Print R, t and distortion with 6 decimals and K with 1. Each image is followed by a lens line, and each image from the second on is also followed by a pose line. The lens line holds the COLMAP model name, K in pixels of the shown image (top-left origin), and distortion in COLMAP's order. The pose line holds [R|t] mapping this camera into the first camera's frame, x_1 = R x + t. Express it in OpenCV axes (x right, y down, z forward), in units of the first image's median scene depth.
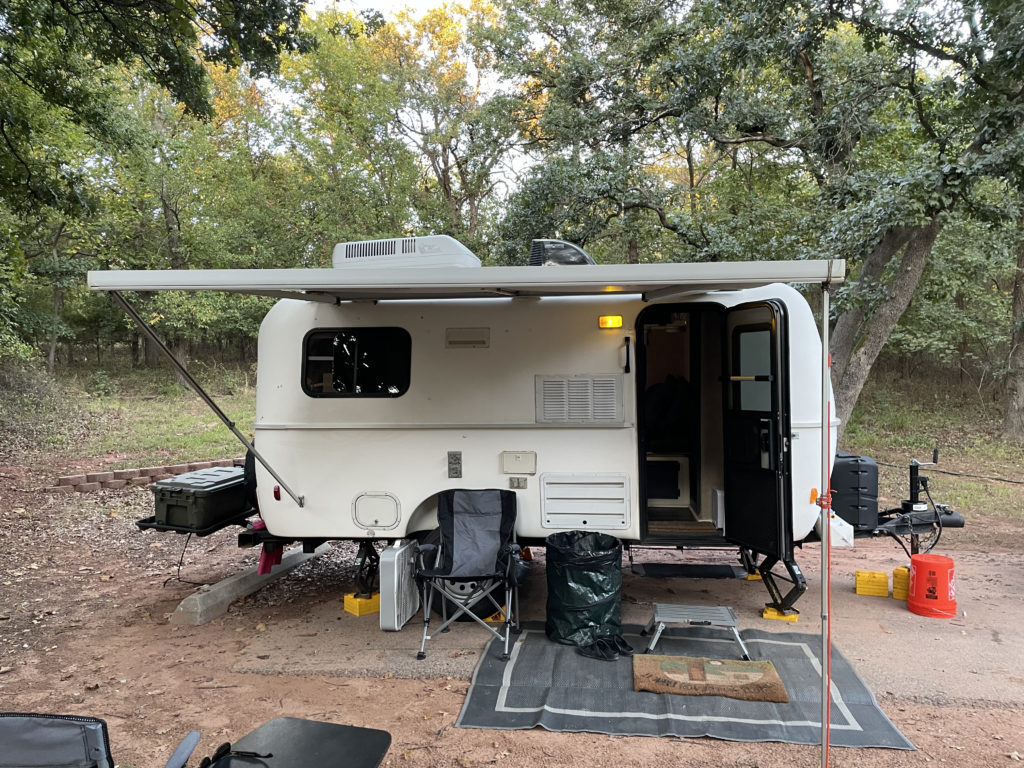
lens RADIAL K [[771.7, 0, 514.4], [0, 771.7, 380.9], [0, 0, 1]] dist [0.090542, -0.119512]
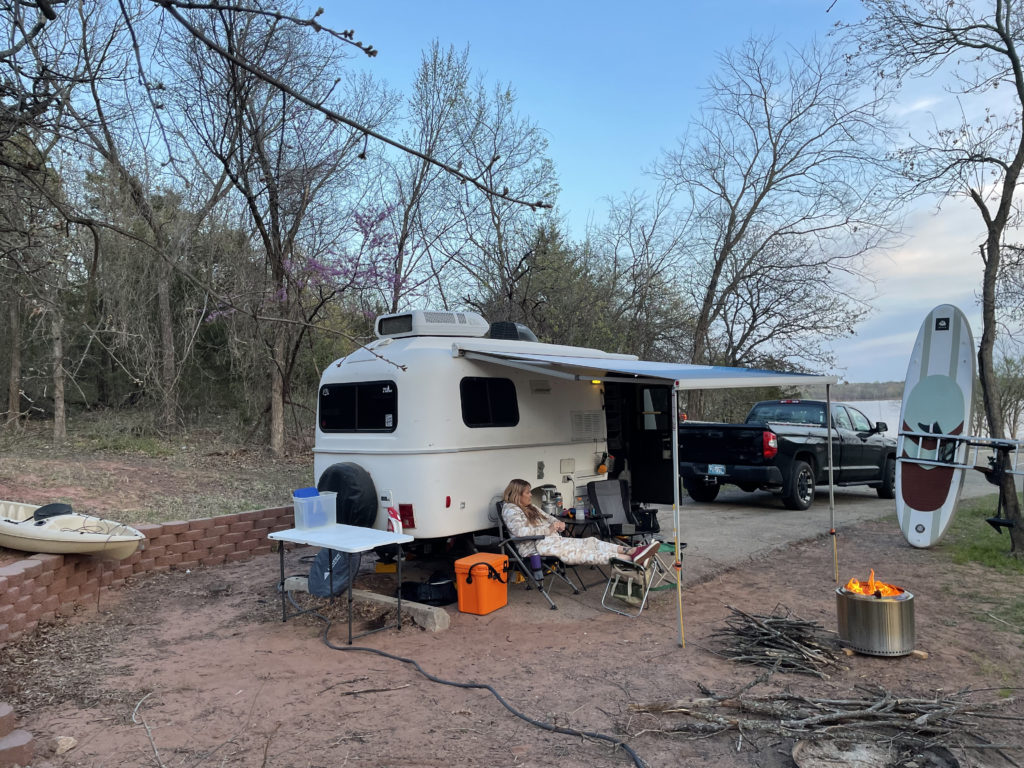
lens RADIAL K [[771.7, 0, 514.4], [0, 771.7, 380.9], [0, 0, 1]] dist [0.090542, -0.119512]
pose [[0.588728, 0.033696, 0.807629, -1.362618], [0.019592, 0.998242, -0.055931, 0.017297], [-0.808094, 0.048751, 0.587033, 0.141821]]
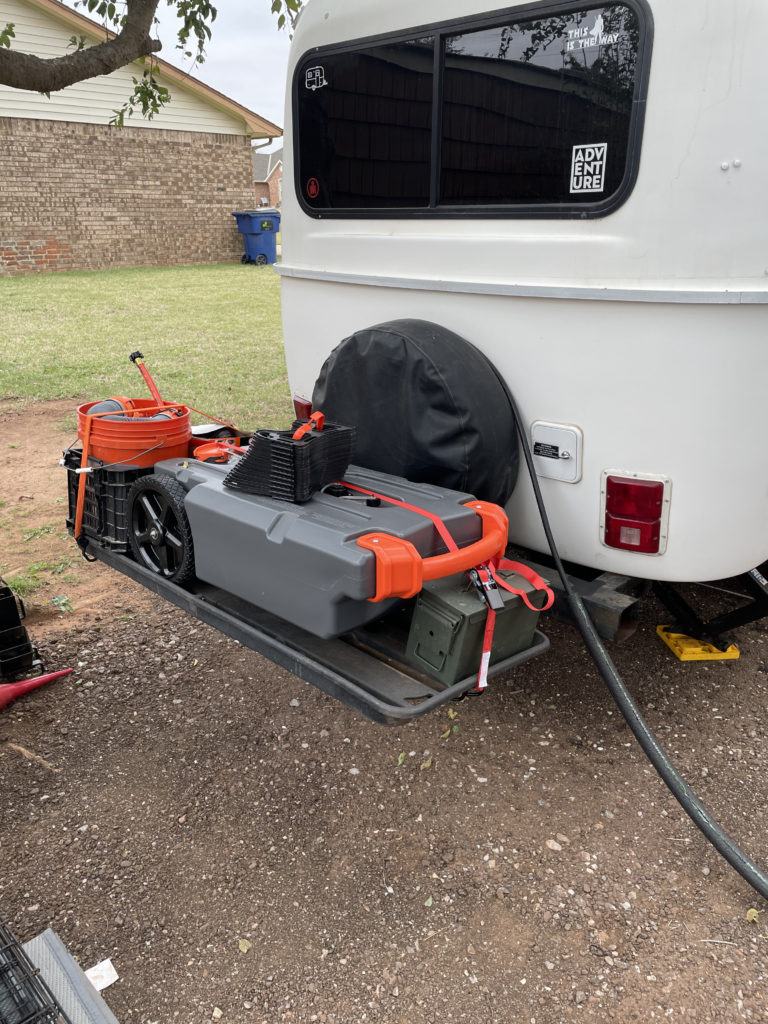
lens RADIAL K [[771.7, 0, 384.0], [0, 771.7, 512.0], [0, 0, 1]] dist [0.090542, -0.119512]
pose [[0.619158, -0.279411, 0.733875, -0.739533], [0.003895, 0.935637, 0.352942, 0.027351], [-0.785257, -0.215668, 0.580395, 0.983423]]
